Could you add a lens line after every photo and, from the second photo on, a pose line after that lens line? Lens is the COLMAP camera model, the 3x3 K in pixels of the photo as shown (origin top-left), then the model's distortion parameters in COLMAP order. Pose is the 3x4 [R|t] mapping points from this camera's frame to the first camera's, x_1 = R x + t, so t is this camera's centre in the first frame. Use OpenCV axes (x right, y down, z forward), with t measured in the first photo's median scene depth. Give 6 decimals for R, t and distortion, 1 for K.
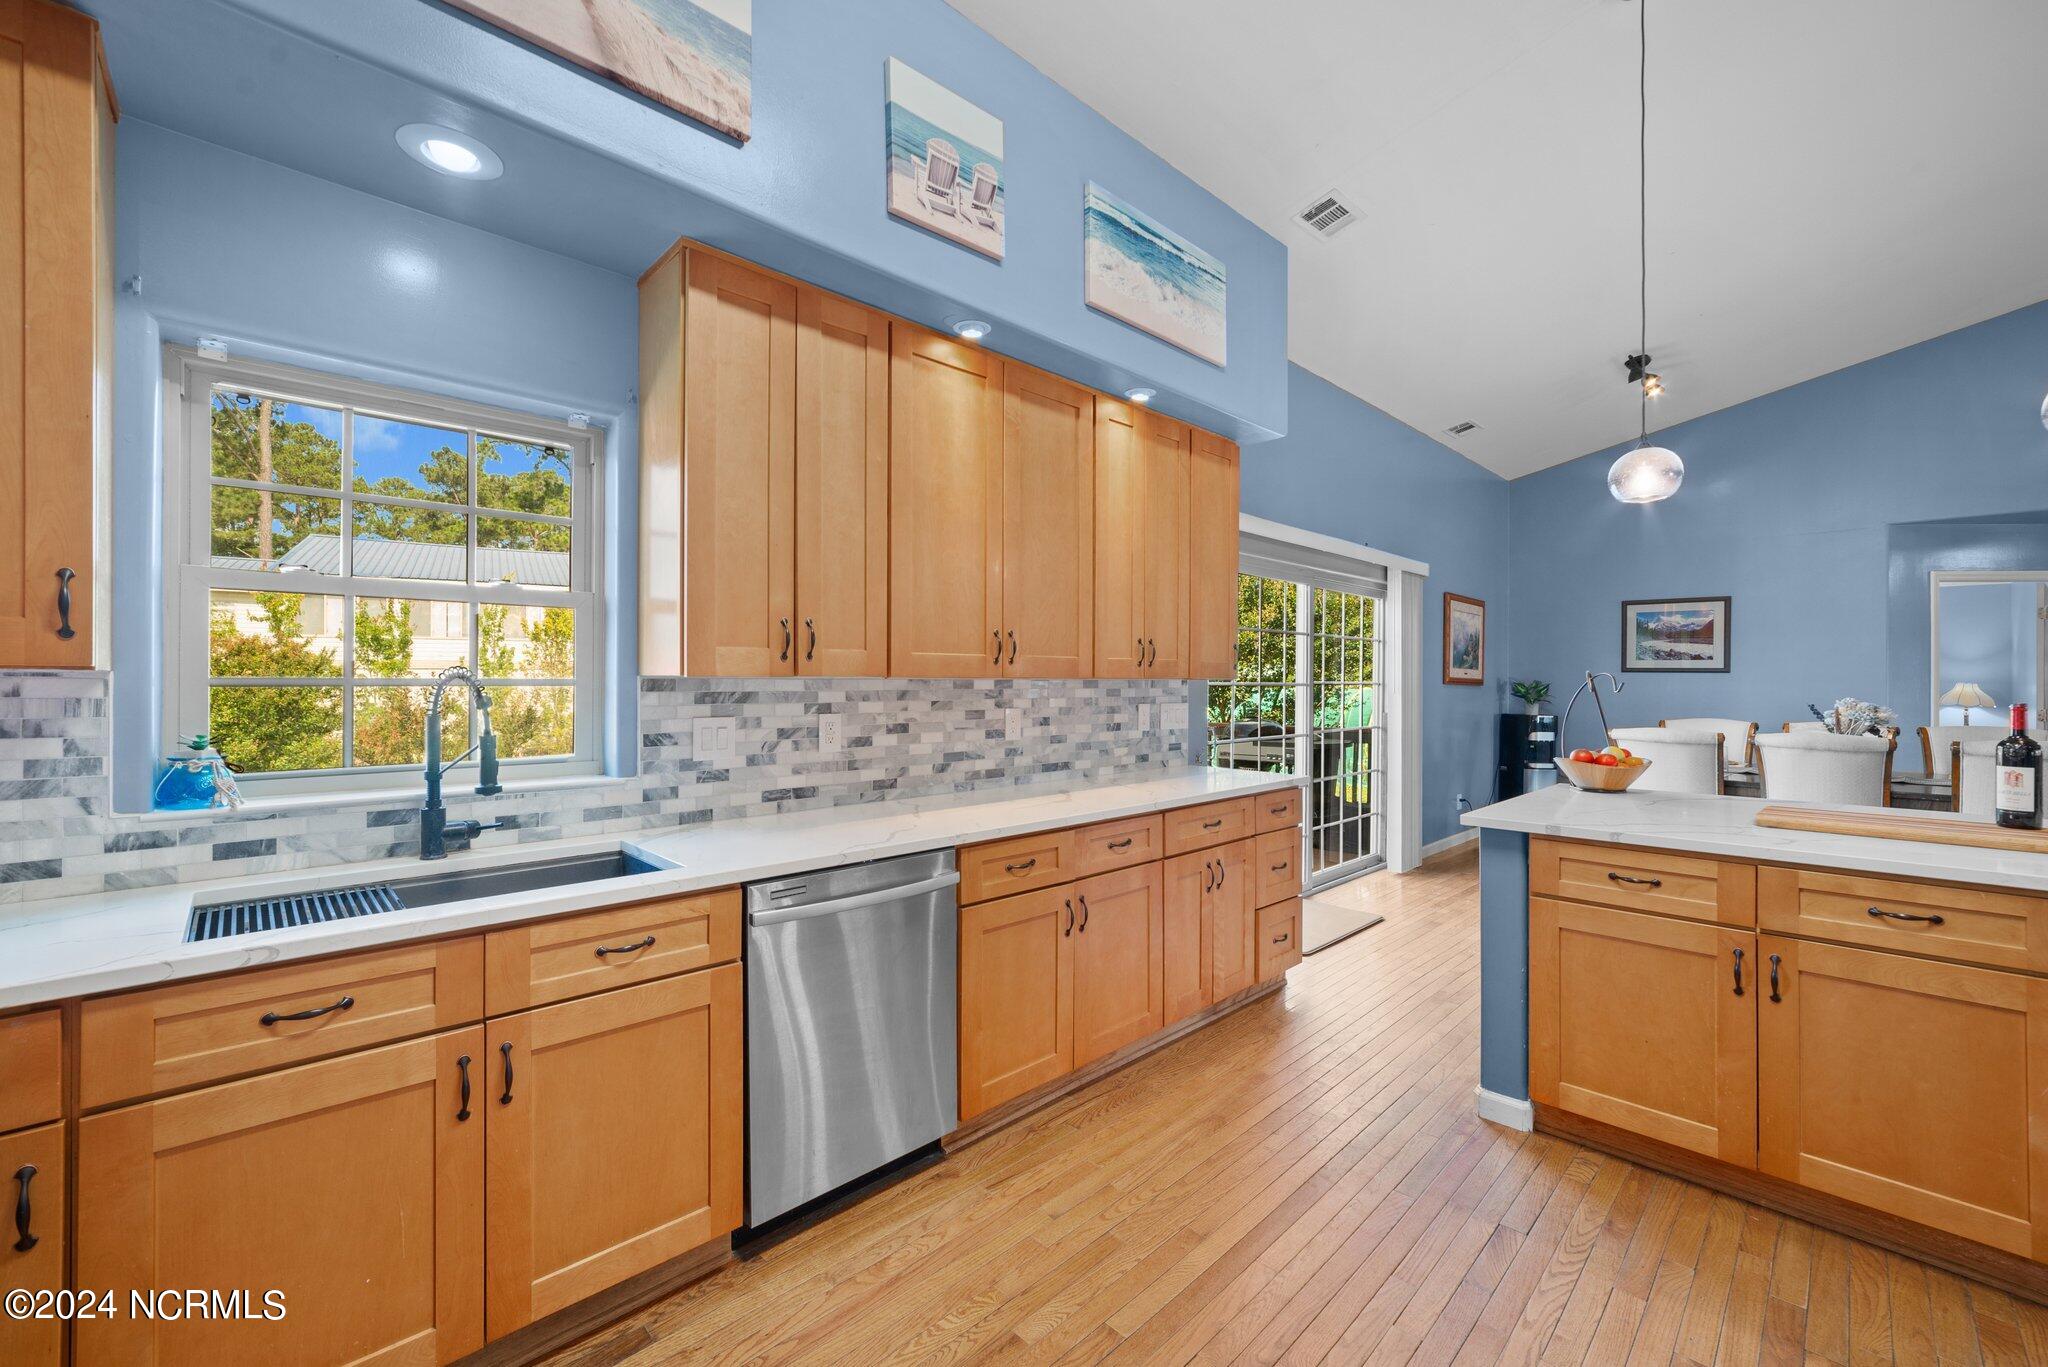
lens RADIAL K [[826.6, 0, 1024.0], [0, 826.6, 683.5], [0, 0, 1]] dist [-0.011689, 0.000198]
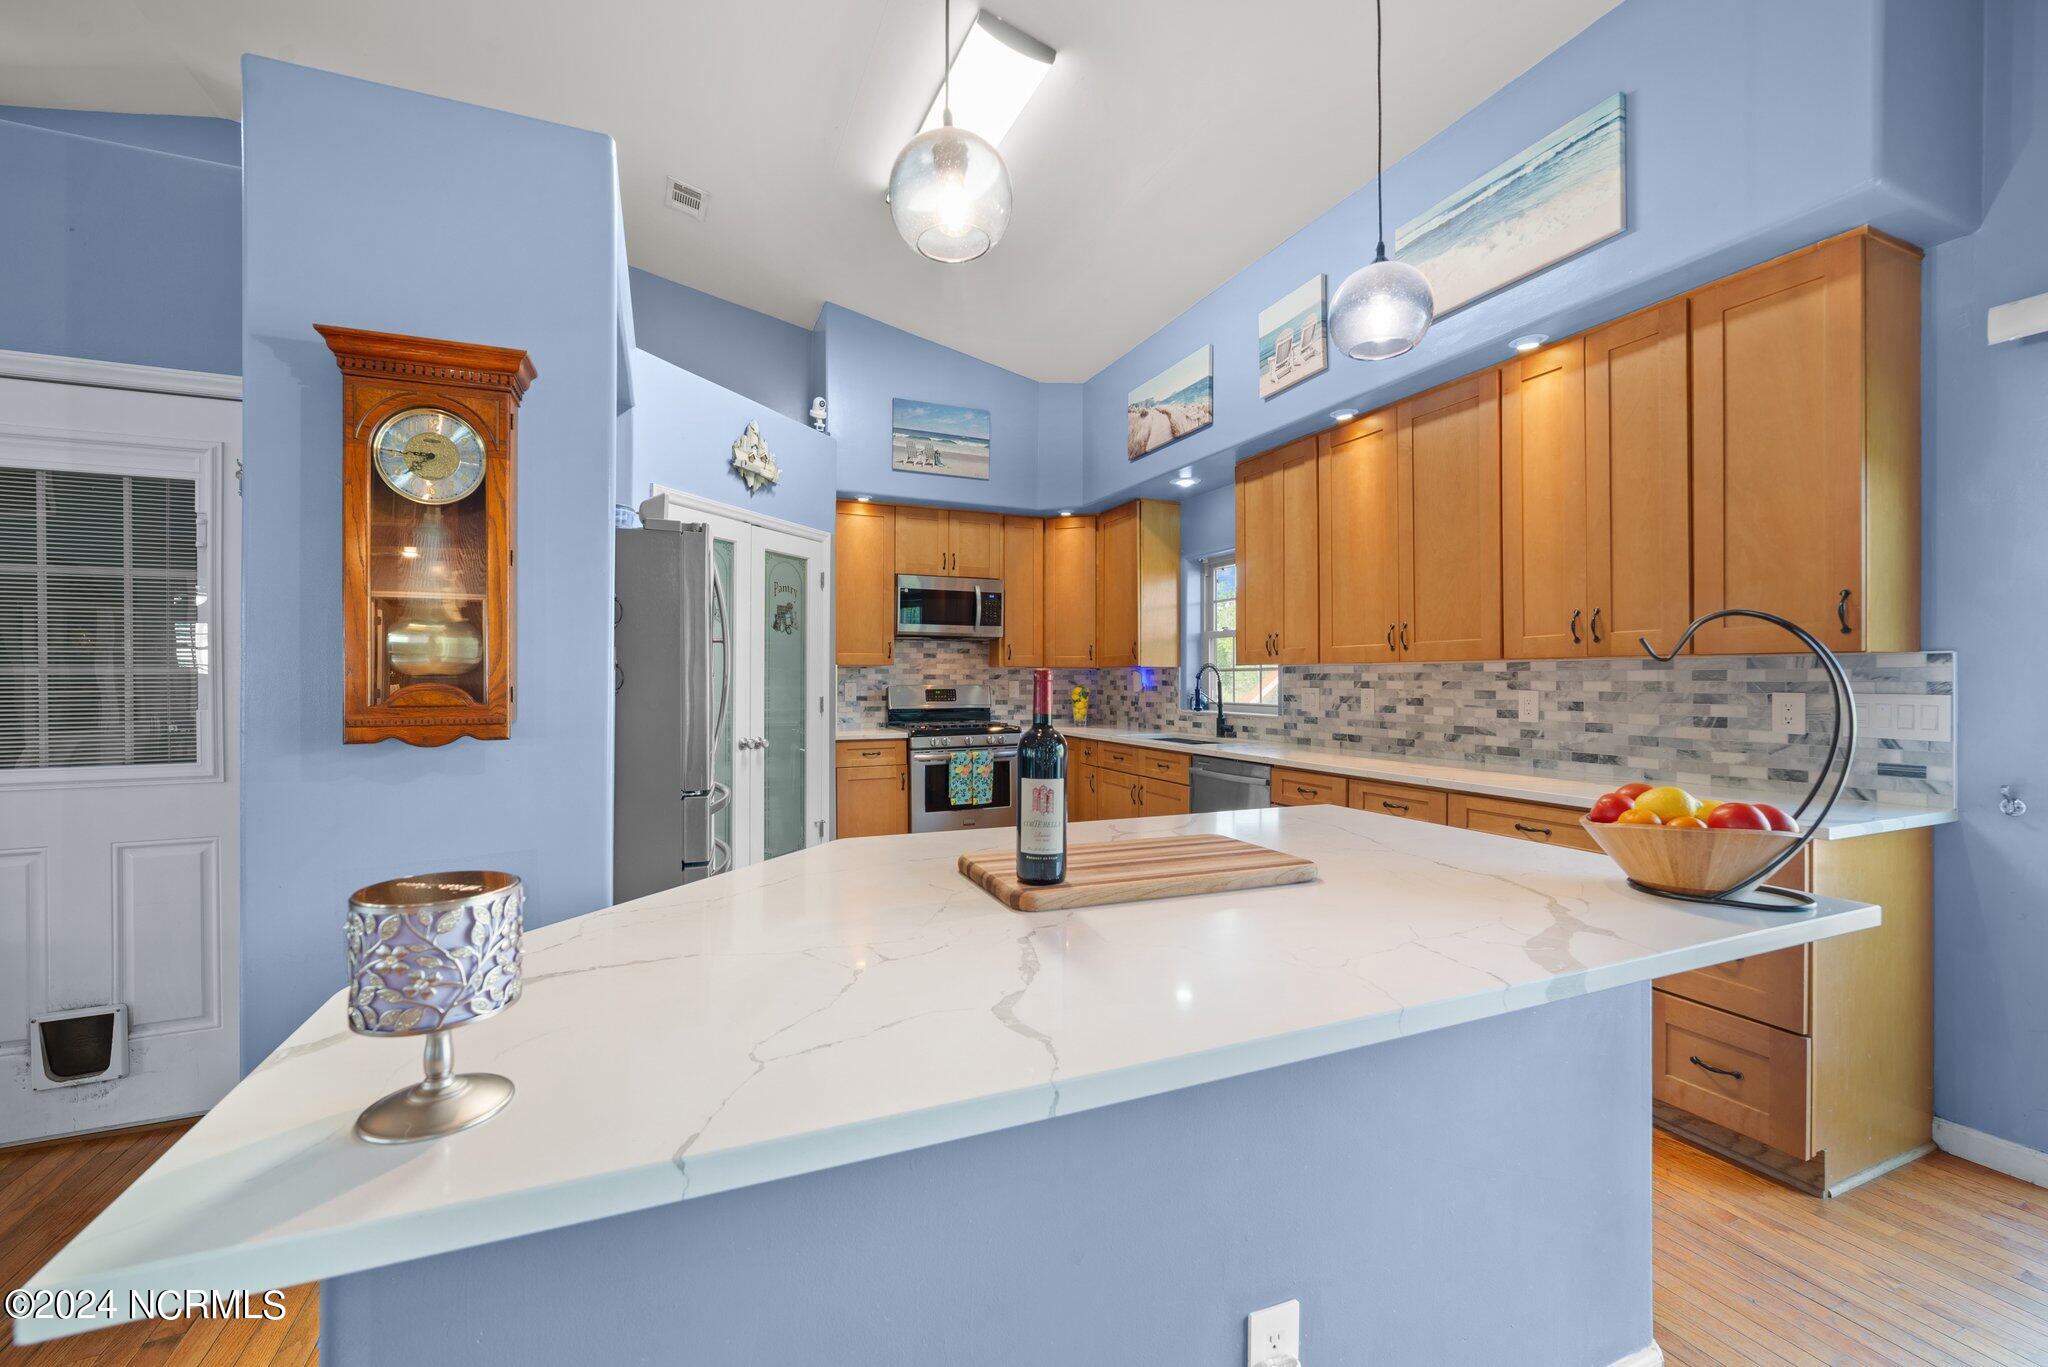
lens RADIAL K [[830.9, 0, 1020.8], [0, 830.9, 692.4], [0, 0, 1]] dist [-0.000360, -0.000099]
pose [[-0.345872, 0.013017, -0.938191, 1.396934], [-0.003638, 0.999878, 0.015215, 0.023607], [0.938275, 0.008676, -0.345782, 0.935632]]
